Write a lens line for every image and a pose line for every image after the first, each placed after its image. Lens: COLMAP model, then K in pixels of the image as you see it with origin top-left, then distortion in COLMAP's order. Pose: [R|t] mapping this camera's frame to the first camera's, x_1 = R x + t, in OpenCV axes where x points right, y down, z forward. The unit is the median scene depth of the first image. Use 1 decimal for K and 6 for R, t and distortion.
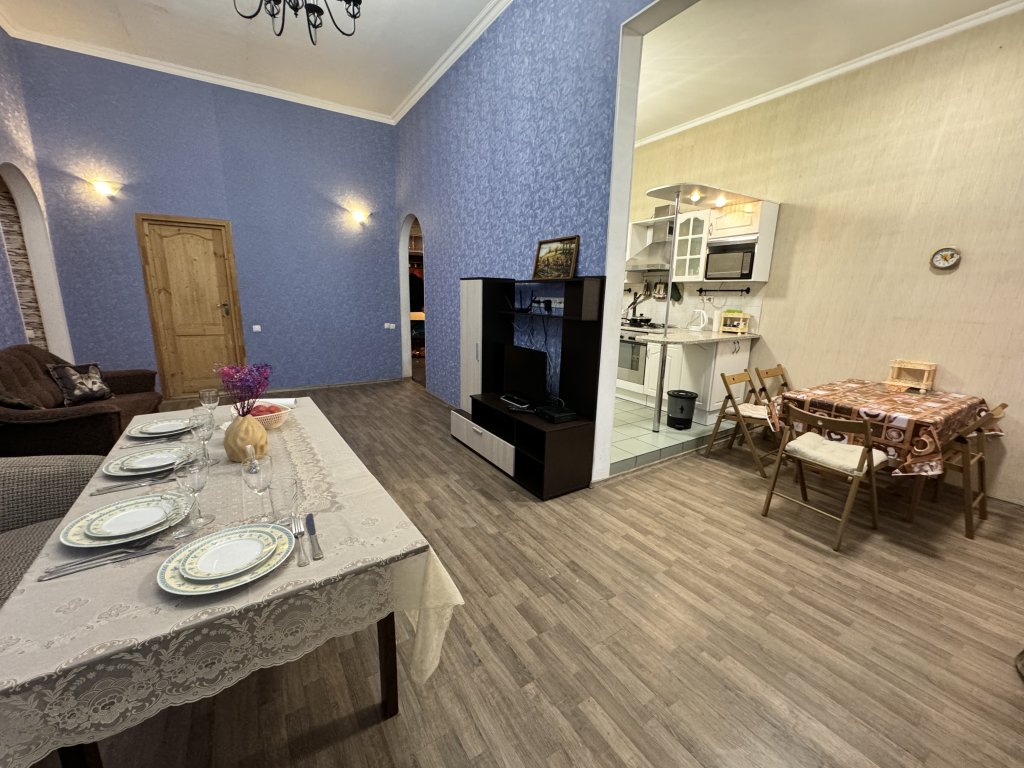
lens RADIAL K [[408.5, 0, 511.7], [0, 408.5, 381.4], [0, 0, 1]] dist [-0.000554, -0.000212]
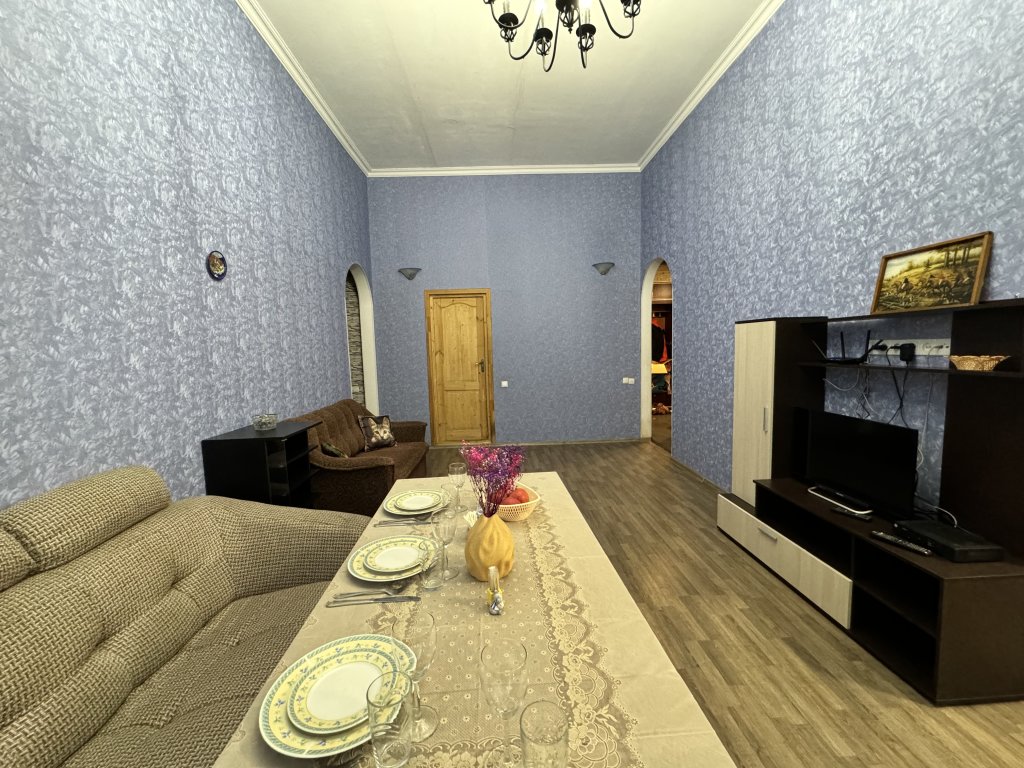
lens RADIAL K [[408.5, 0, 513.1], [0, 408.5, 381.2], [0, 0, 1]] dist [-0.000554, -0.000212]
pose [[0.863055, -0.003735, -0.505095, -0.106118], [-0.059155, 0.992344, -0.108415, -0.035963], [0.501633, 0.123447, 0.856227, 0.155632]]
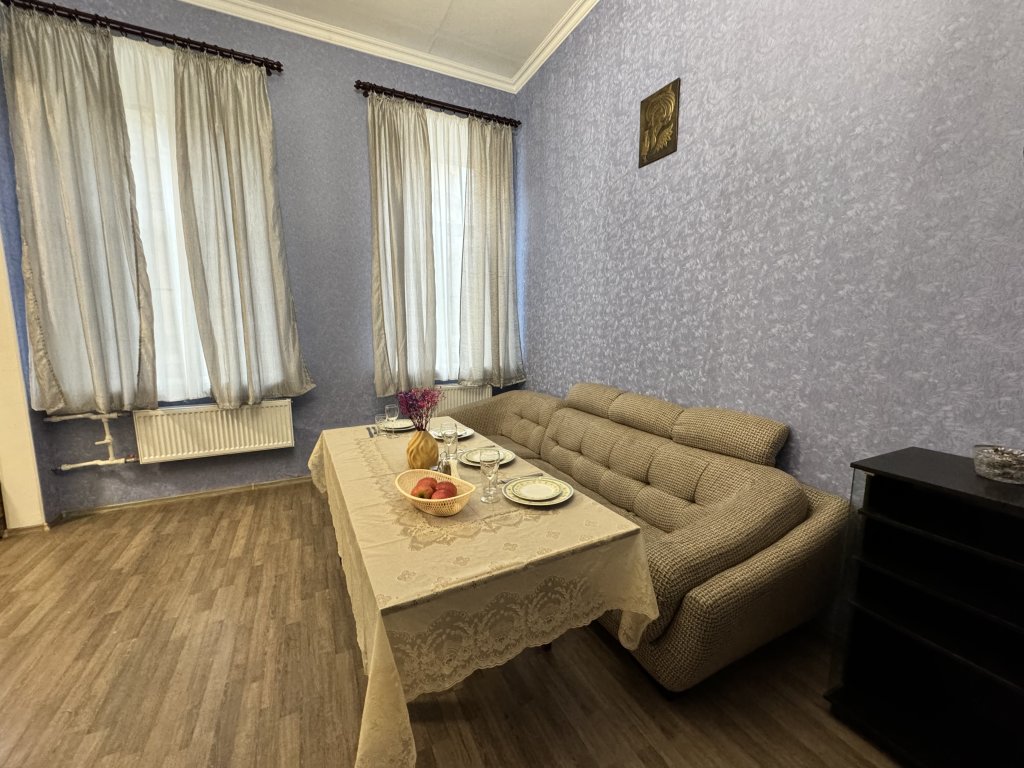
lens RADIAL K [[408.5, 0, 510.9], [0, 408.5, 380.4], [0, 0, 1]] dist [-0.000554, -0.000212]
pose [[-0.993309, -0.034124, 0.110331, -0.460260], [0.004790, 0.942353, 0.334585, -0.197927], [-0.115388, 0.332875, -0.935885, 0.898491]]
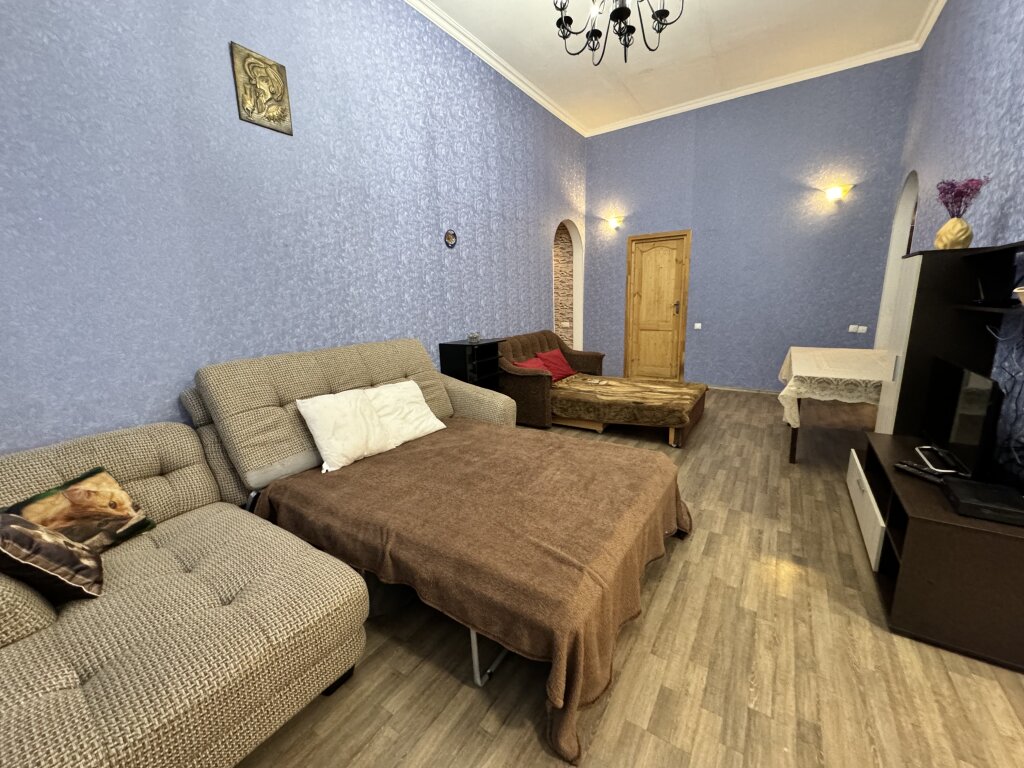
lens RADIAL K [[408.5, 0, 512.3], [0, 408.5, 381.1], [0, 0, 1]] dist [-0.000554, -0.000212]
pose [[0.400658, 0.150828, -0.903728, 0.262751], [-0.155918, 0.983194, 0.094966, -0.020773], [0.902864, 0.102858, 0.417441, 0.191683]]
